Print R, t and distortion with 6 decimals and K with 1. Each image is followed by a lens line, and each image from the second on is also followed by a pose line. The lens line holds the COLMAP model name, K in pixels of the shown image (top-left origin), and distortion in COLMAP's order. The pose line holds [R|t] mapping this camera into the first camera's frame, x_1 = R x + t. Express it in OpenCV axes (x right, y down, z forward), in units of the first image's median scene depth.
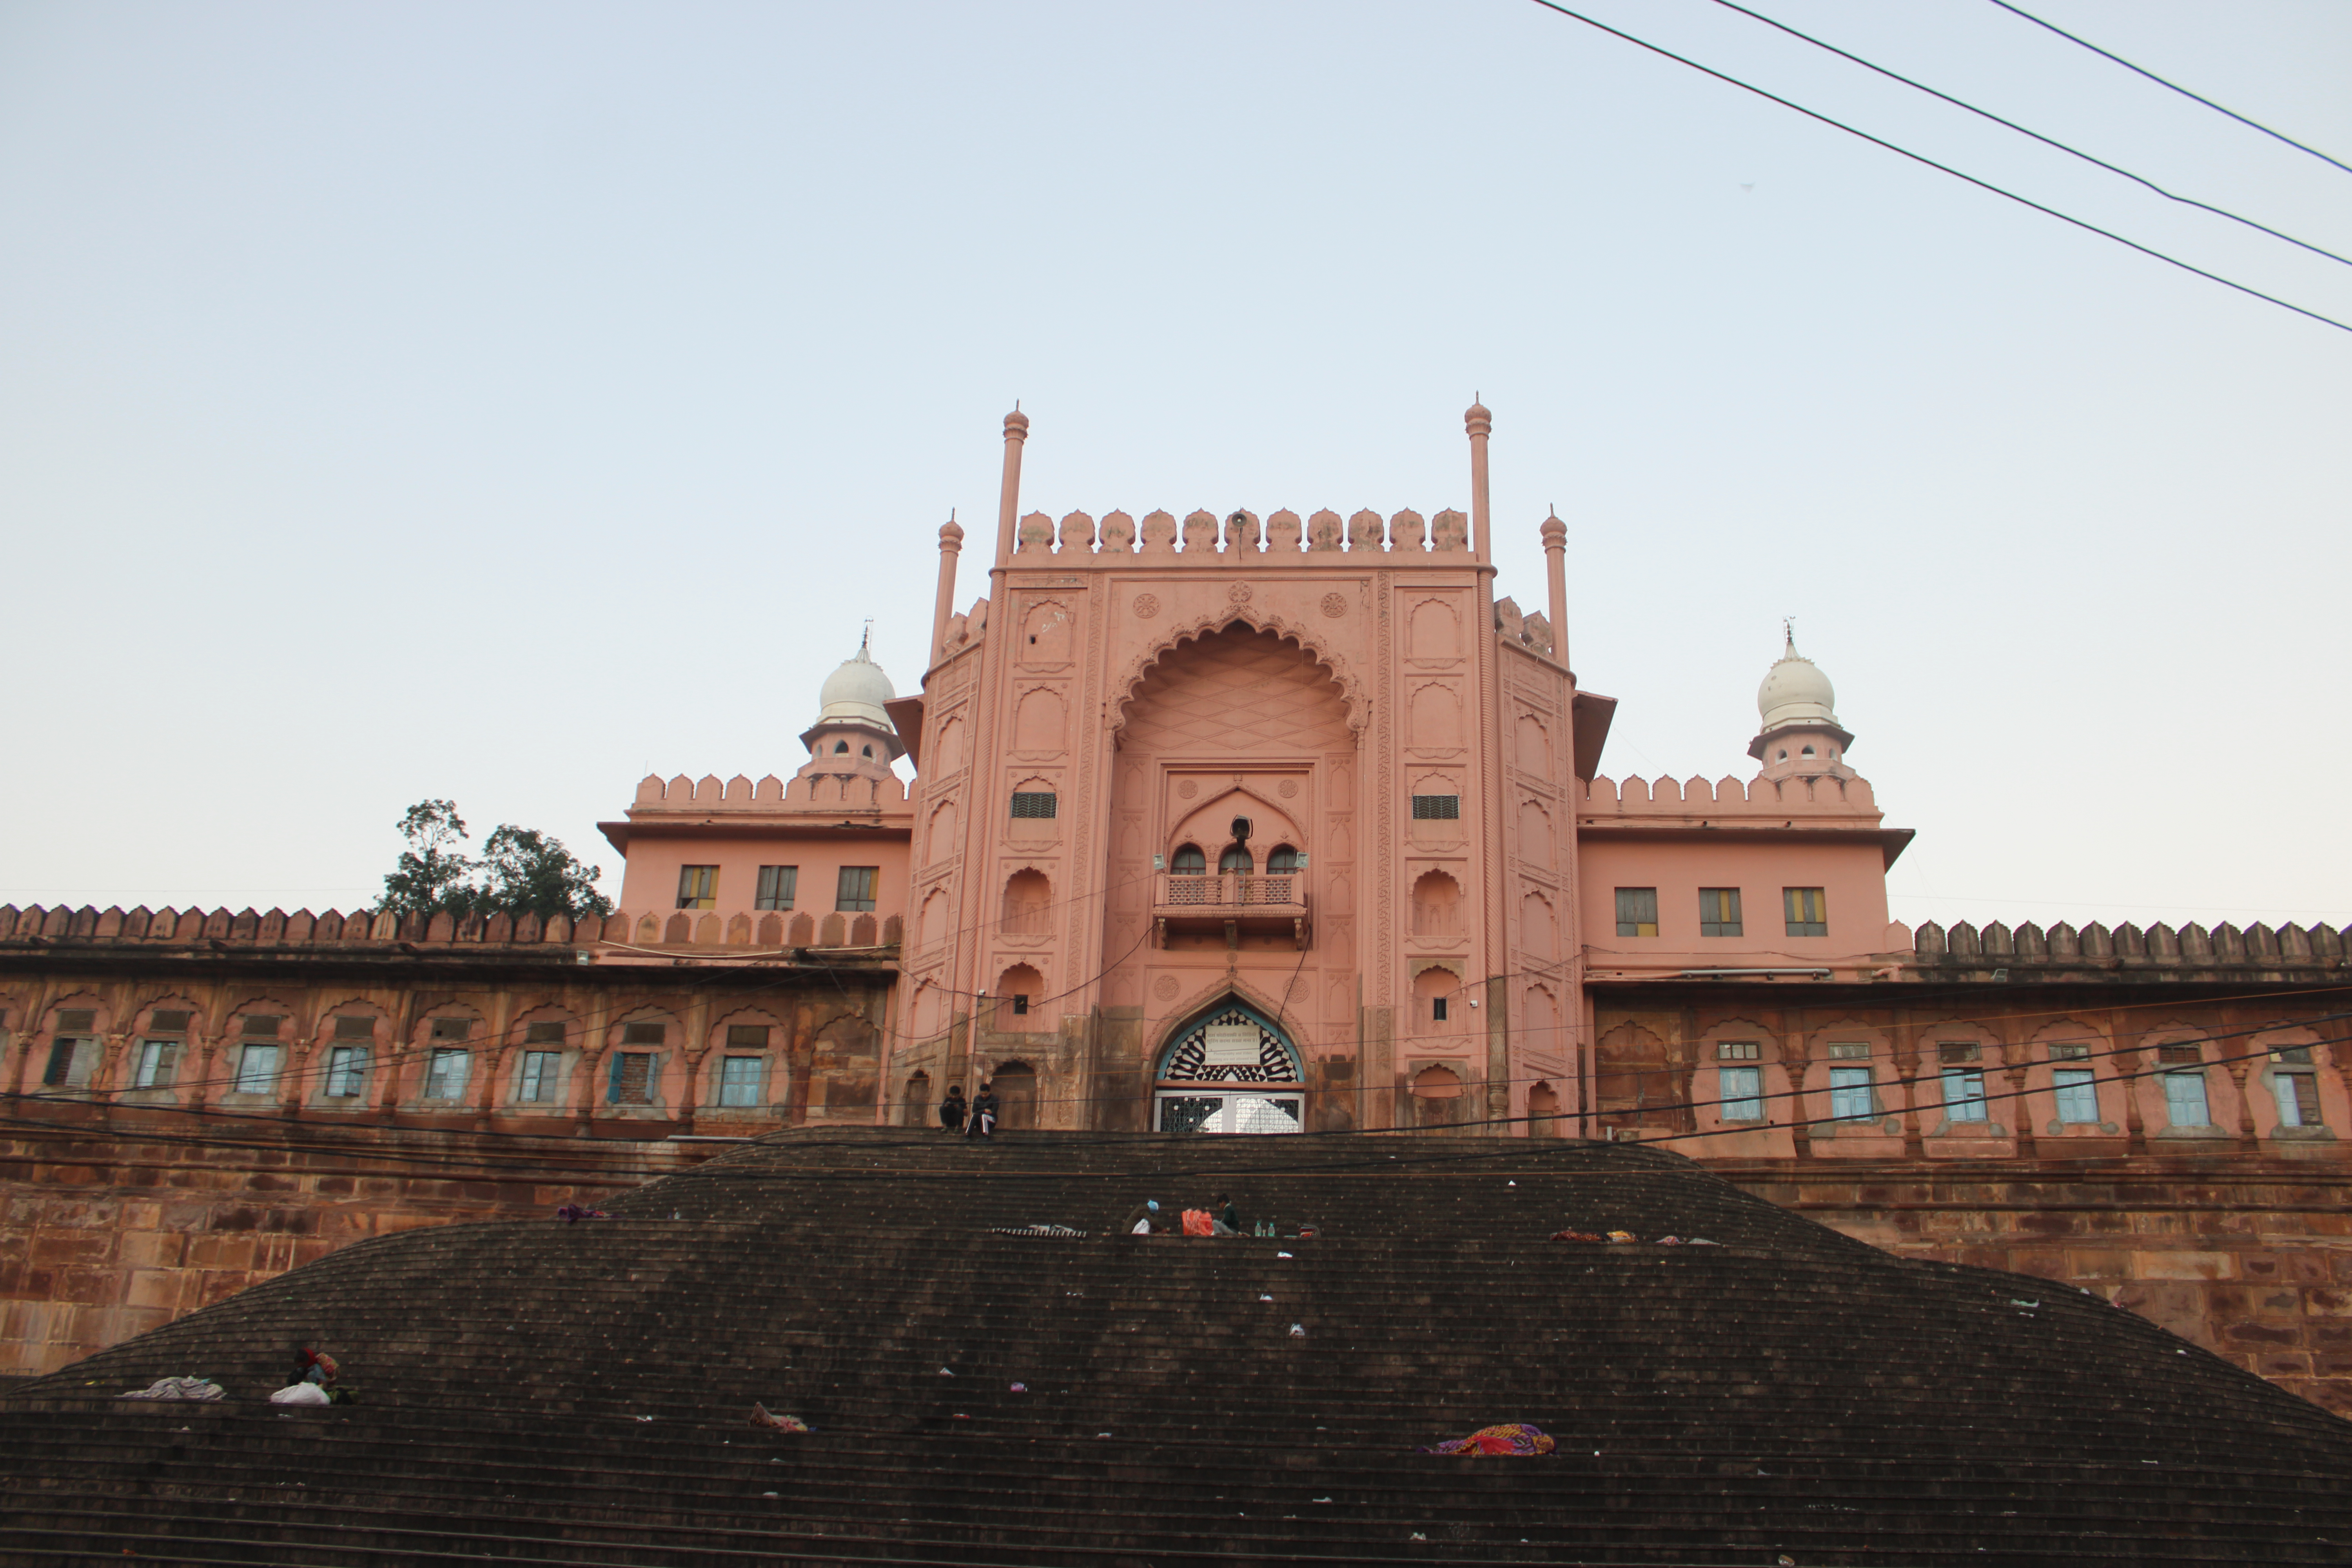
lens RADIAL K [[1957.4, 0, 1174.4], [0, 1957.4, 791.3], [0, 0, 1]] dist [-0.139330, 0.105186]
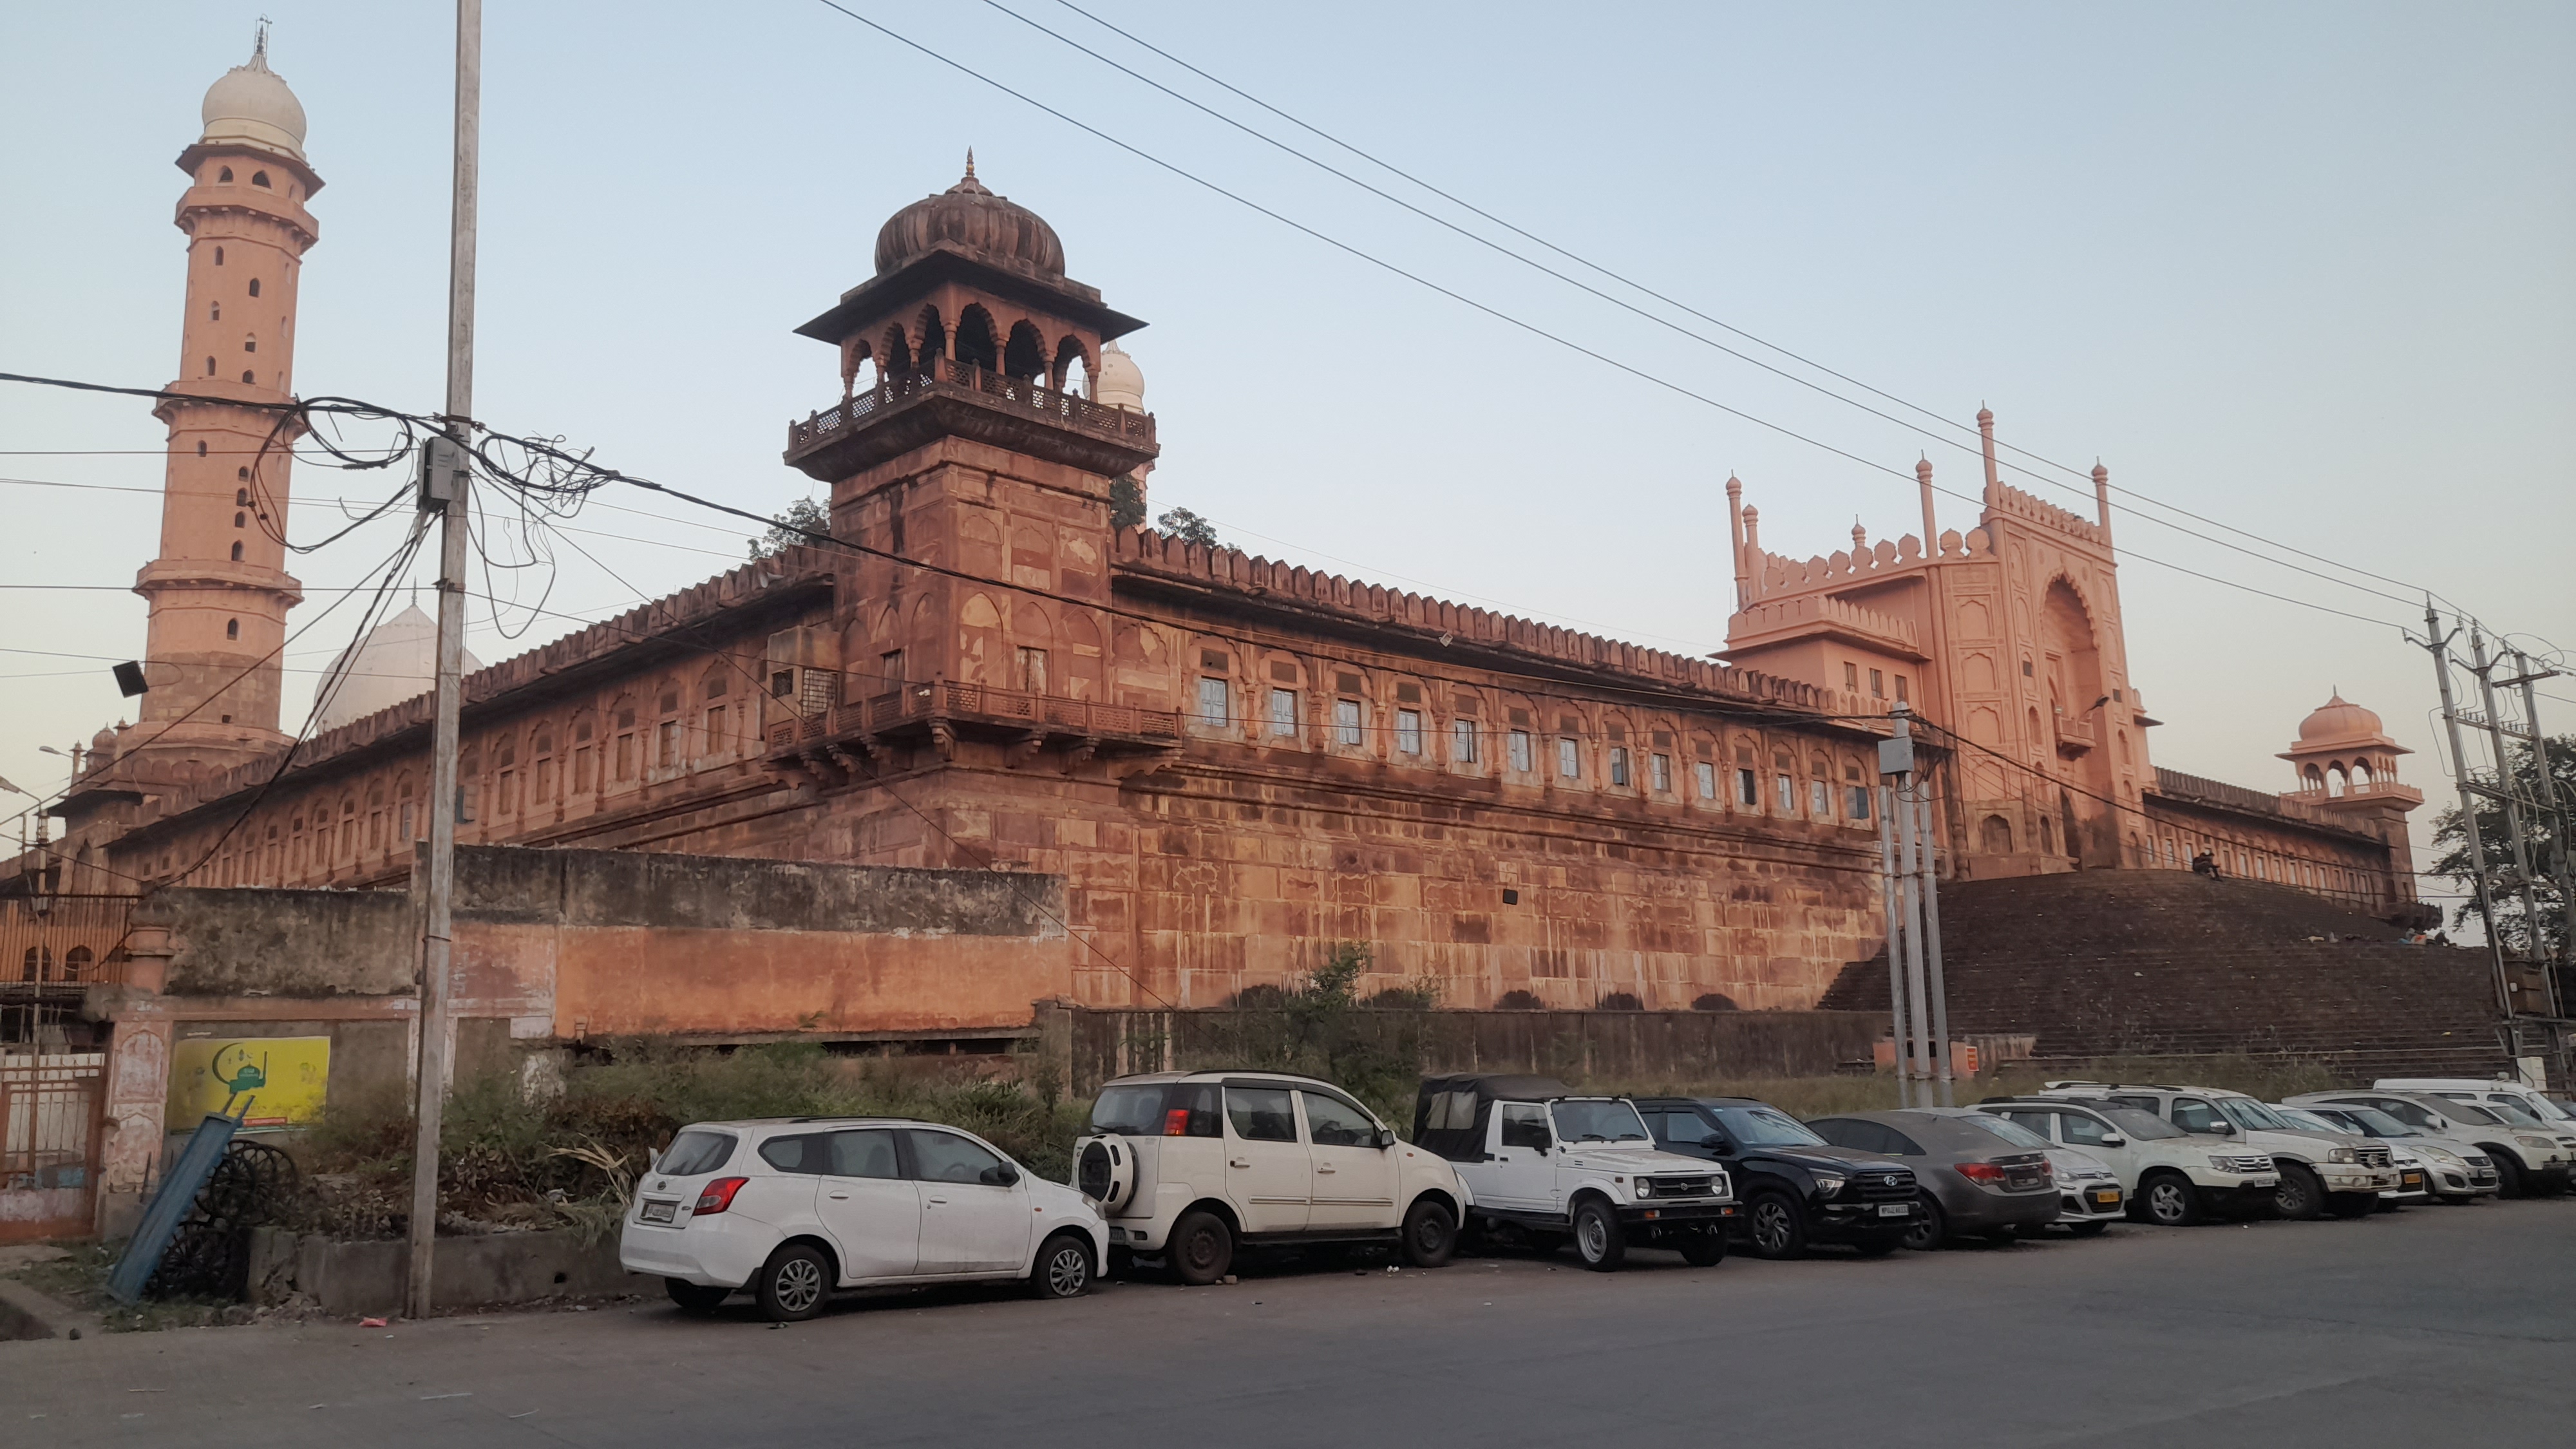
lens RADIAL K [[1854.1, 0, 1292.3], [0, 1854.1, 719.2], [0, 0, 1]] dist [0.068311, -0.055681]
pose [[0.645791, 0.085586, 0.758702, -1.754675], [-0.256708, 0.960187, 0.110189, 0.032888], [-0.719066, -0.265924, 0.642051, 0.373033]]
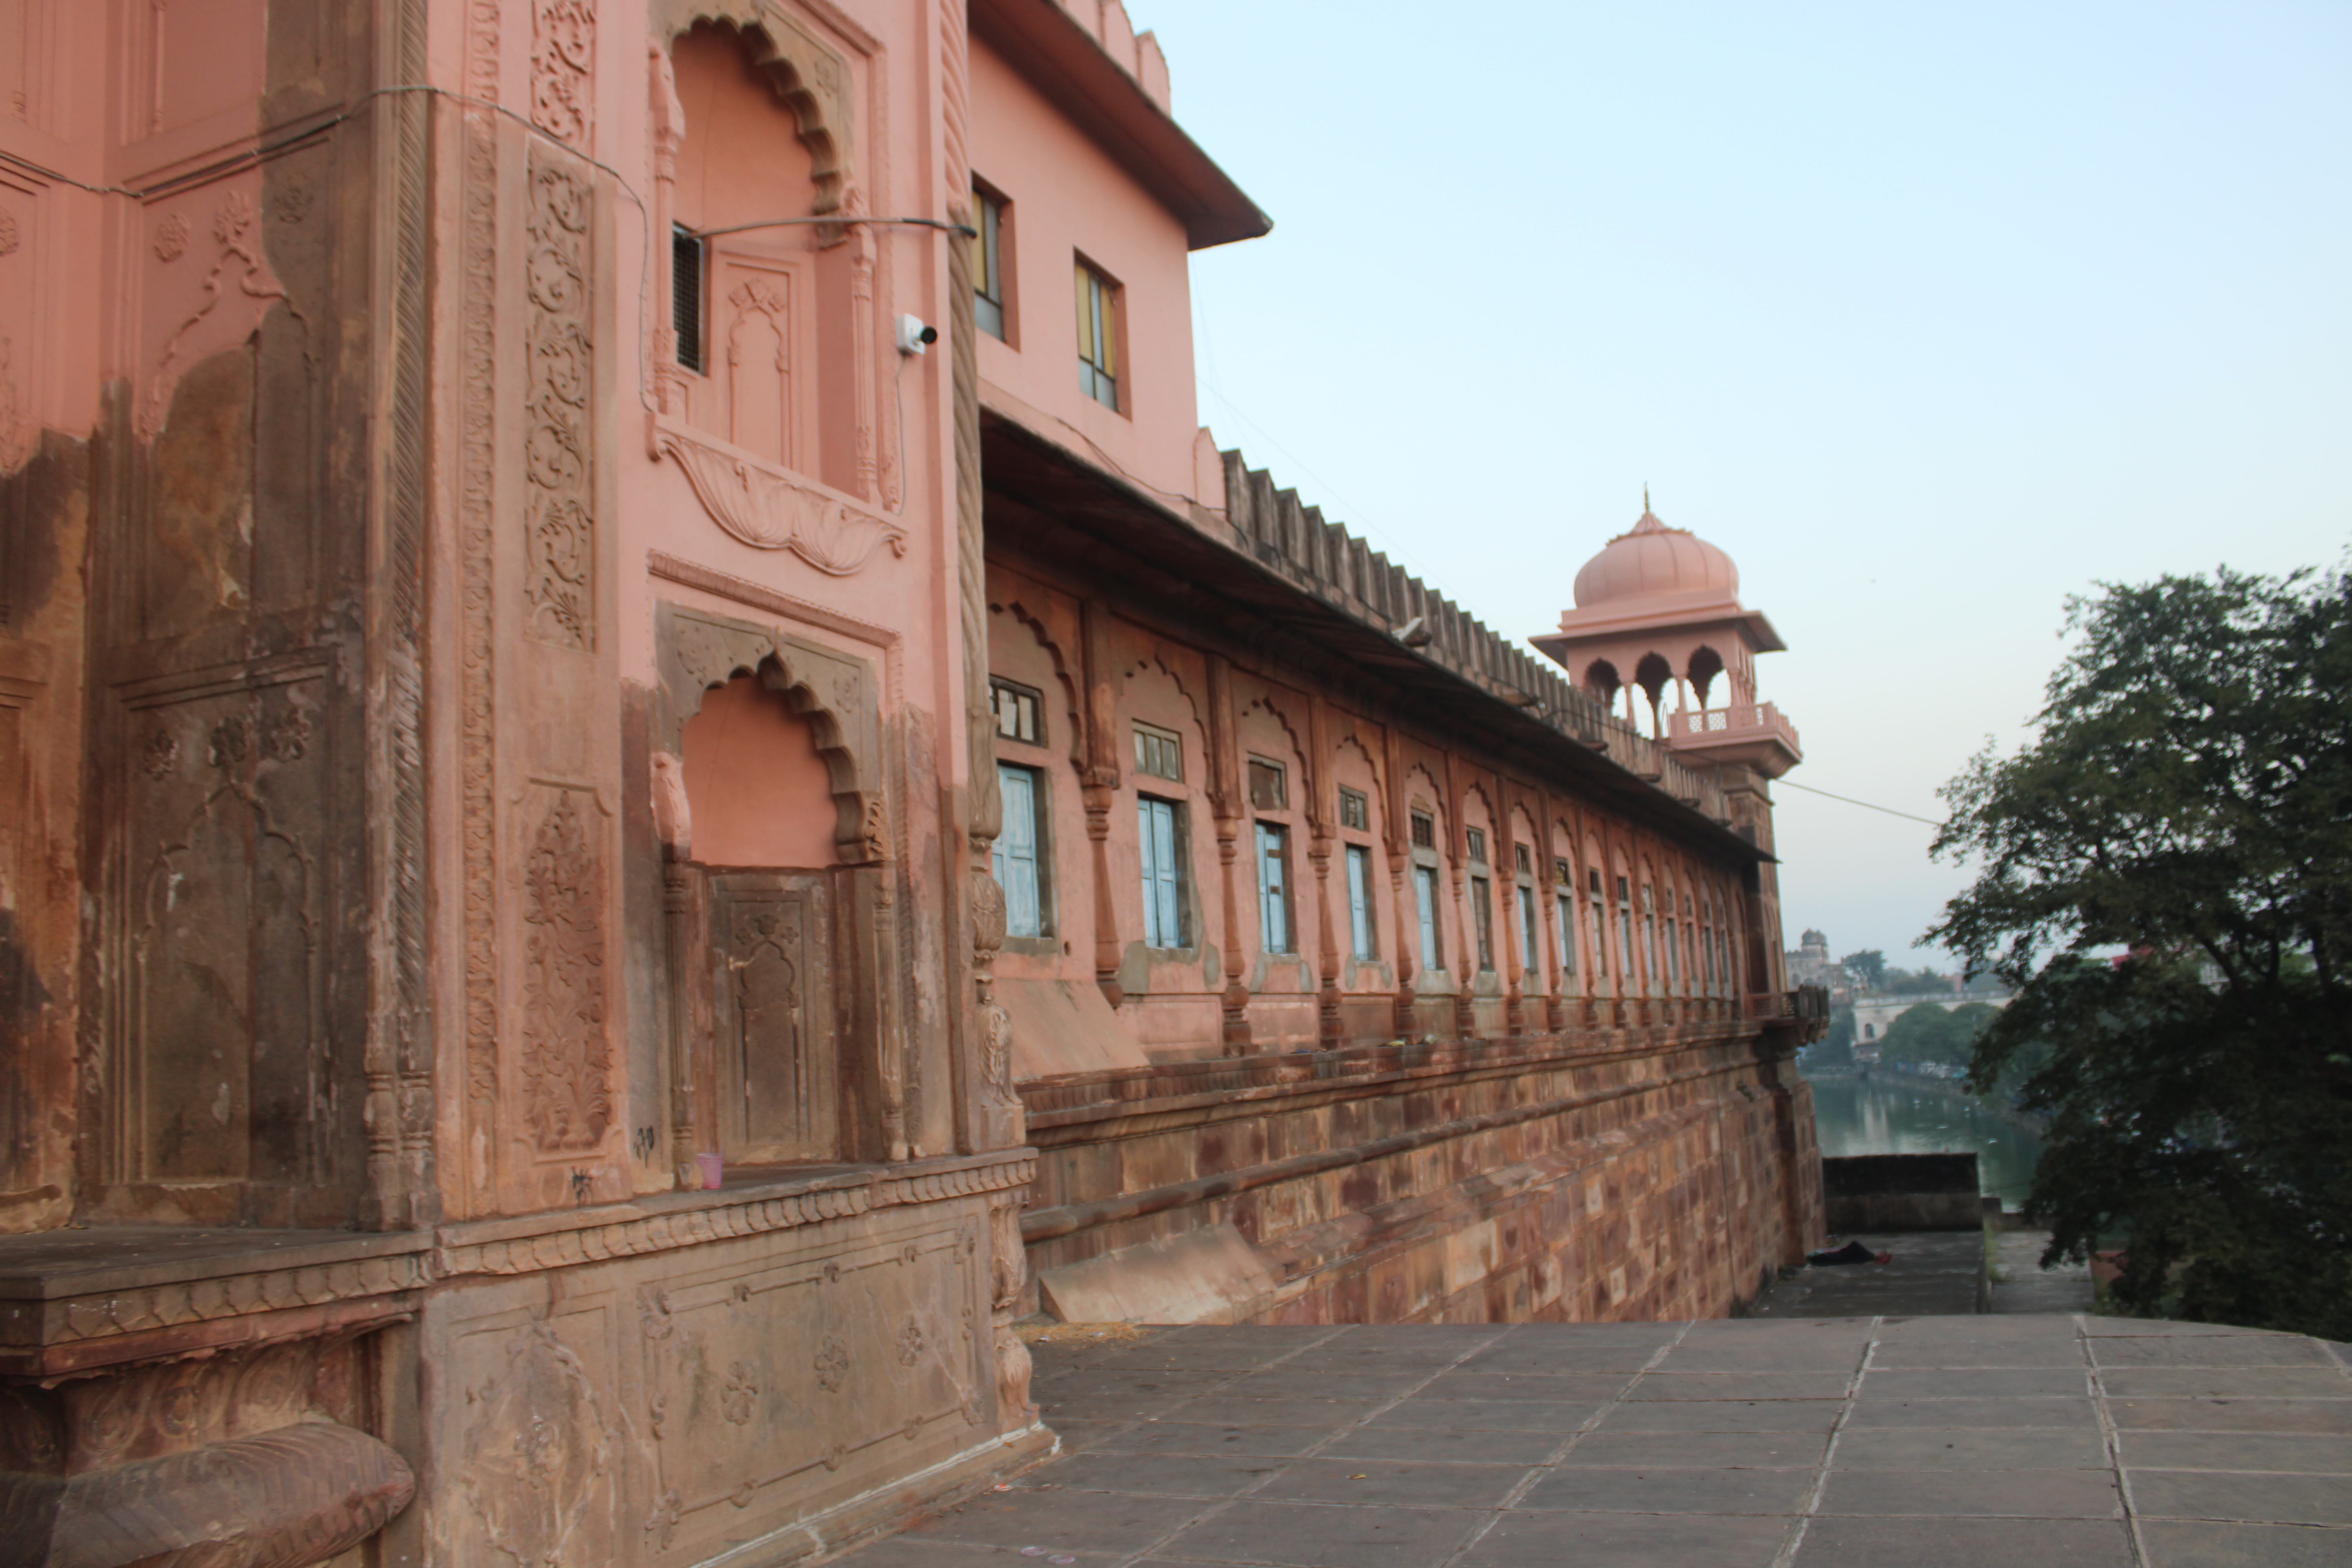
lens RADIAL K [[1957.4, 0, 1169.6], [0, 1957.4, 790.2], [0, 0, 1]] dist [-0.139330, 0.105186]
pose [[0.311330, 0.064764, 0.948093, 0.003189], [-0.299338, 0.953571, 0.033157, 0.127618], [-0.901926, -0.294123, 0.316261, 0.867643]]
